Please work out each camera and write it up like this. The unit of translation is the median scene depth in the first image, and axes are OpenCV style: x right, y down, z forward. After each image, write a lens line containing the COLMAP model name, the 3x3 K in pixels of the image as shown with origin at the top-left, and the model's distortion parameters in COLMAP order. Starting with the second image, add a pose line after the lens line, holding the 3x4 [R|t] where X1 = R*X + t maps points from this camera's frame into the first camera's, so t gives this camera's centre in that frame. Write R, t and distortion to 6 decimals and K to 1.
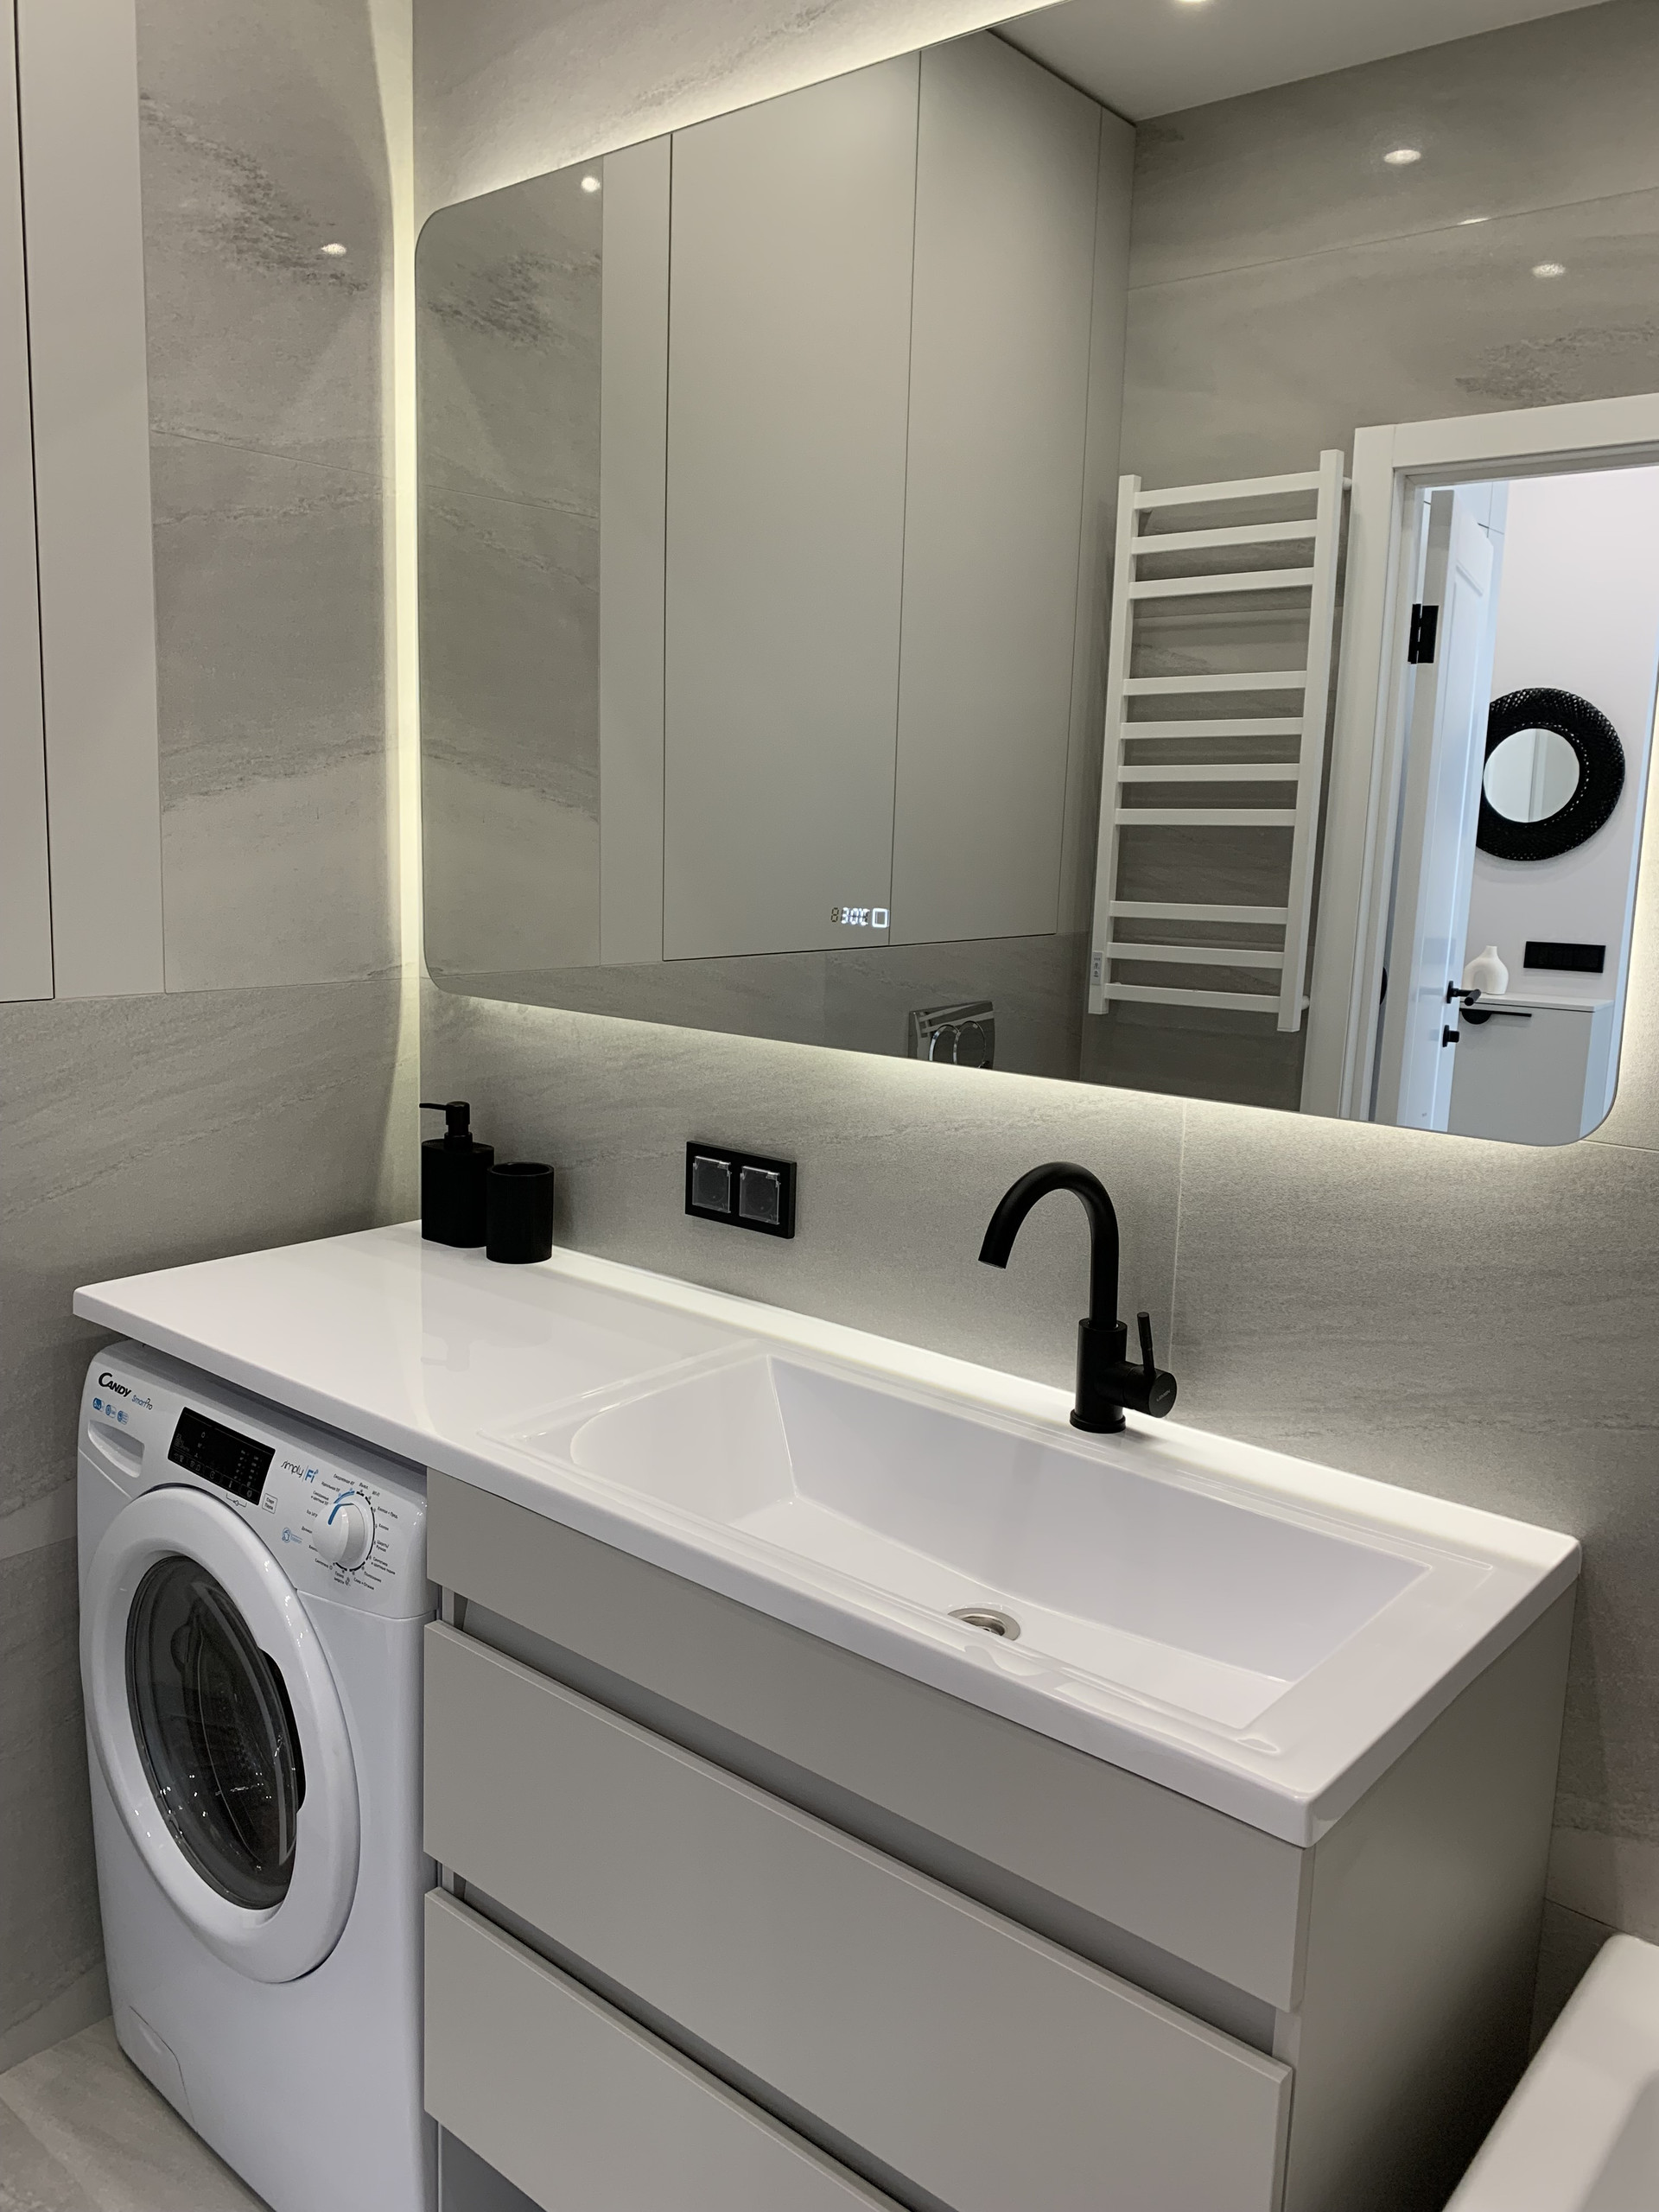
lens RADIAL K [[1725.3, 0, 829.5], [0, 1725.3, 1106.0], [0, 0, 1]] dist [0.084064, 0.002113]
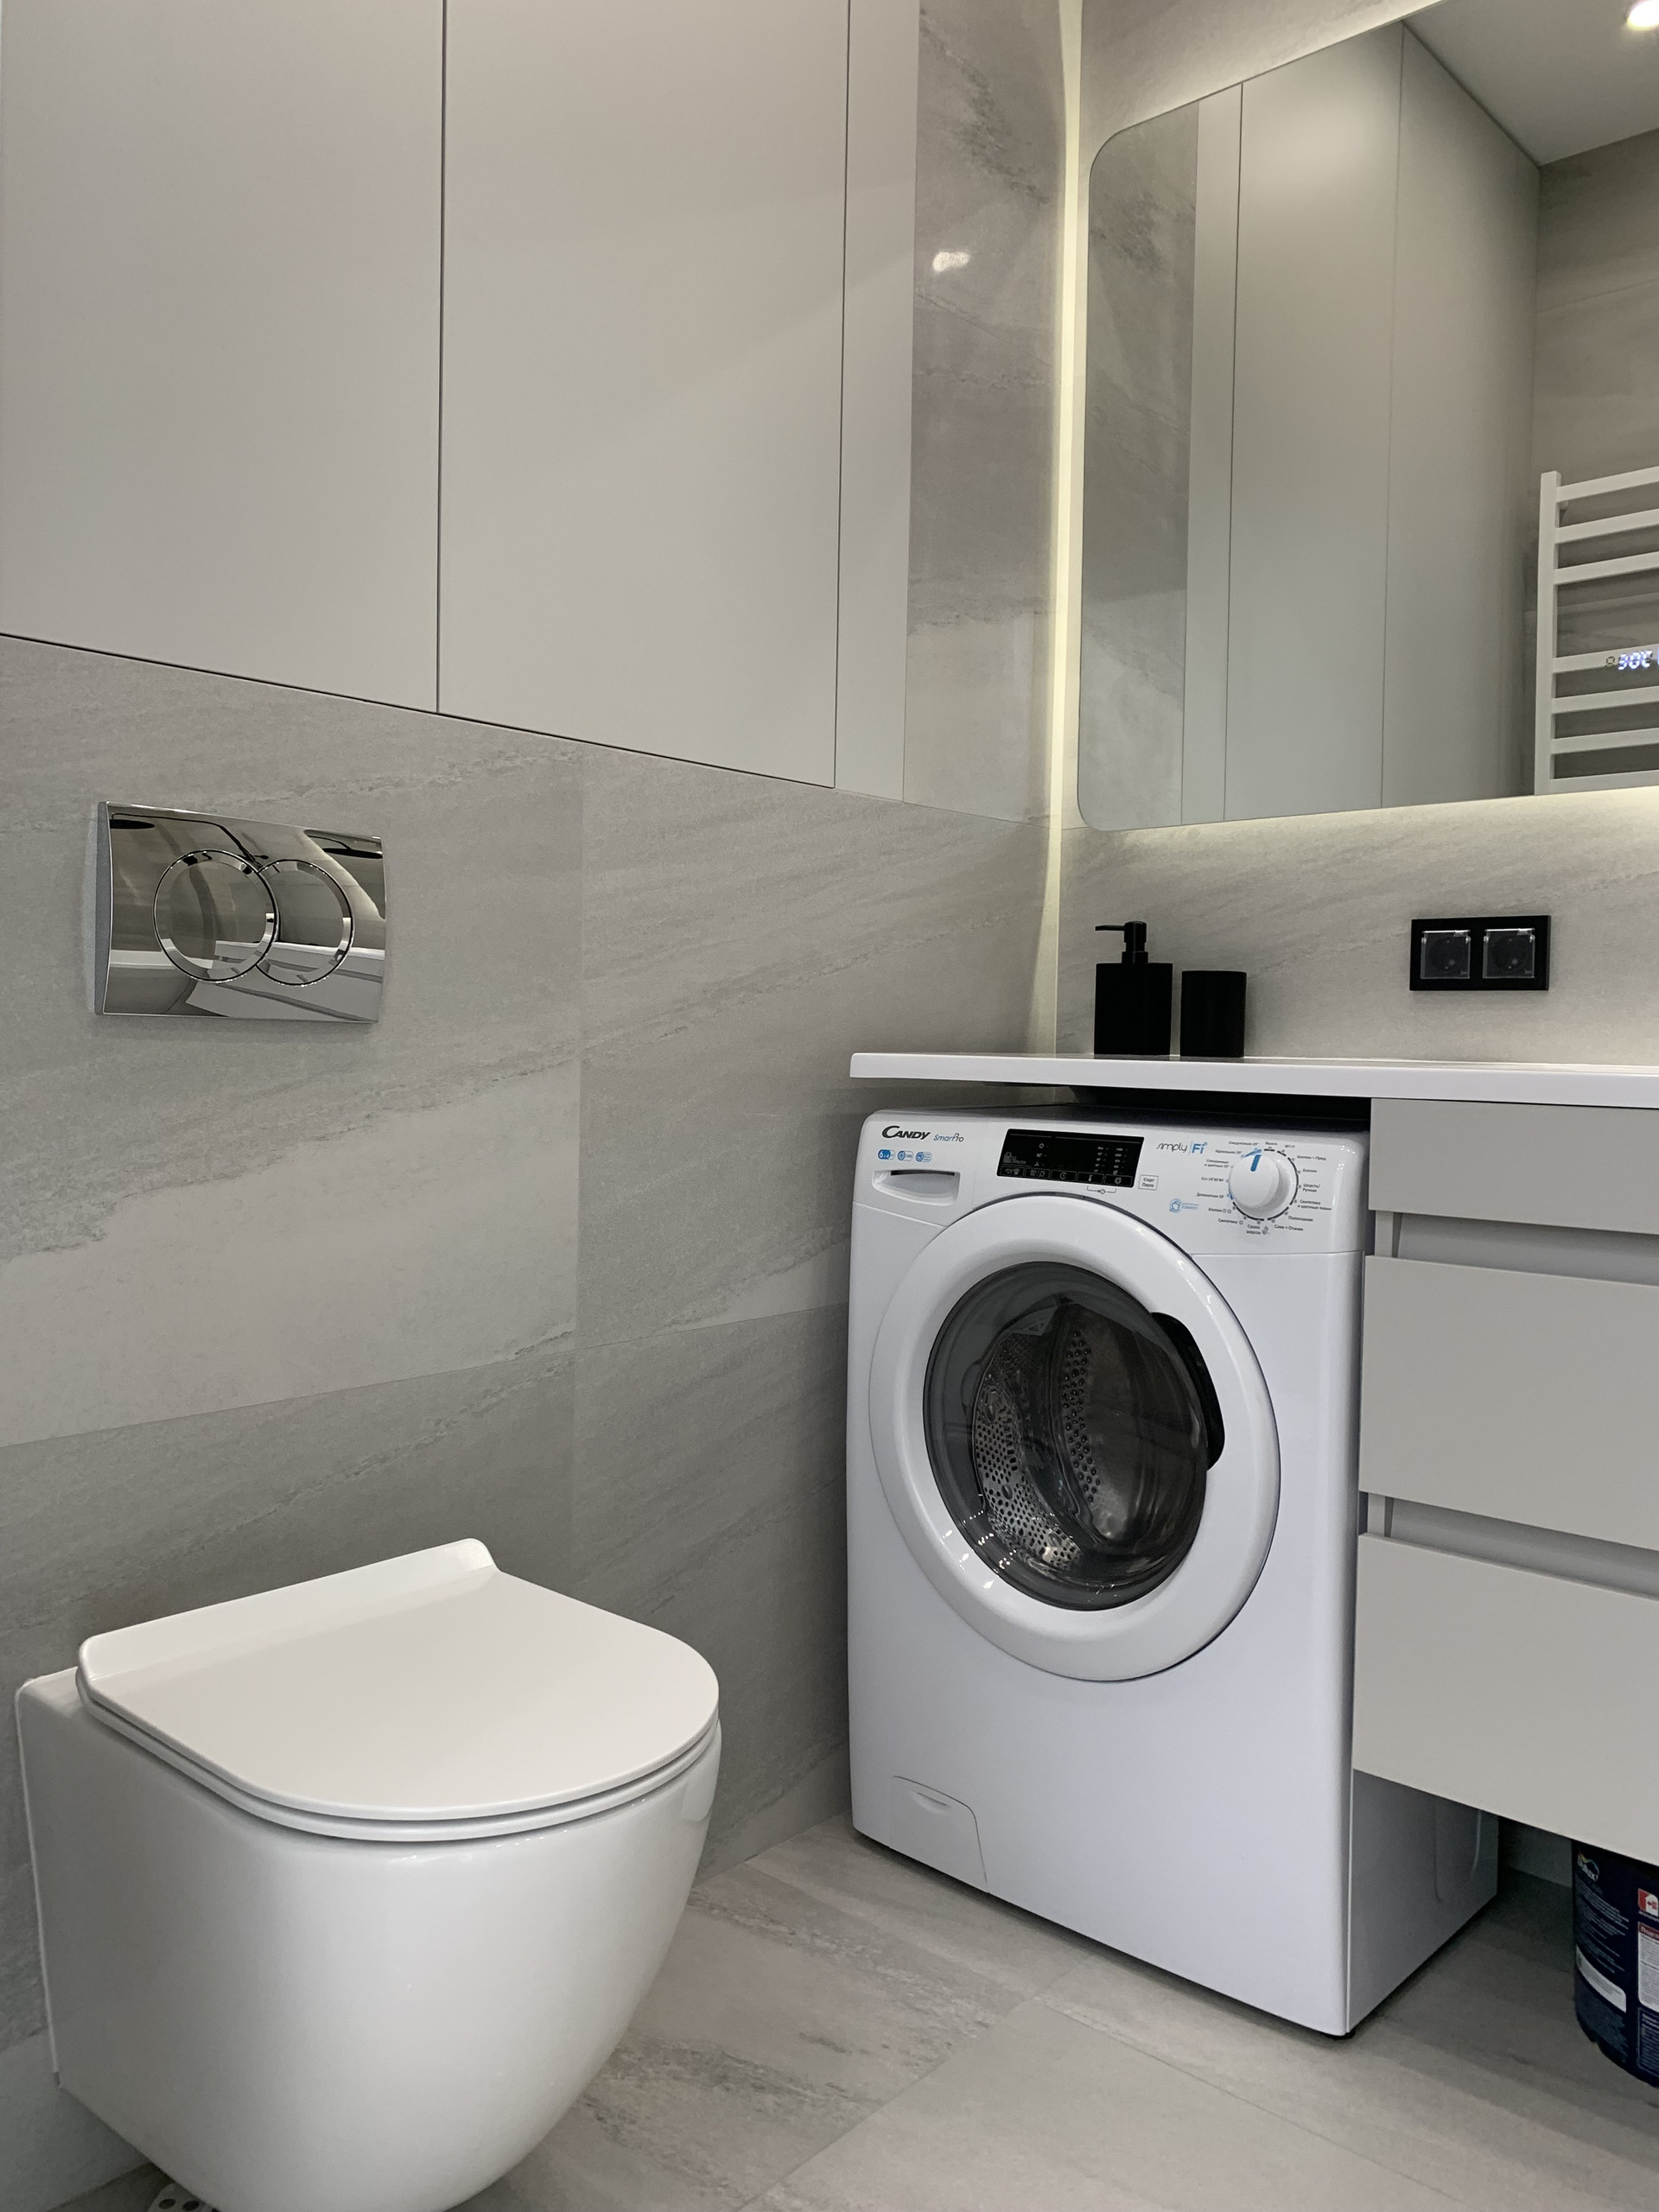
lens RADIAL K [[1685.9, 0, 879.3], [0, 1685.9, 1090.8], [0, 0, 1]] dist [0.132296, -0.062613]
pose [[0.999910, -0.012520, -0.004799, -0.392895], [0.011742, 0.990450, -0.137371, 0.256271], [0.006473, 0.137303, 0.990508, -0.010934]]
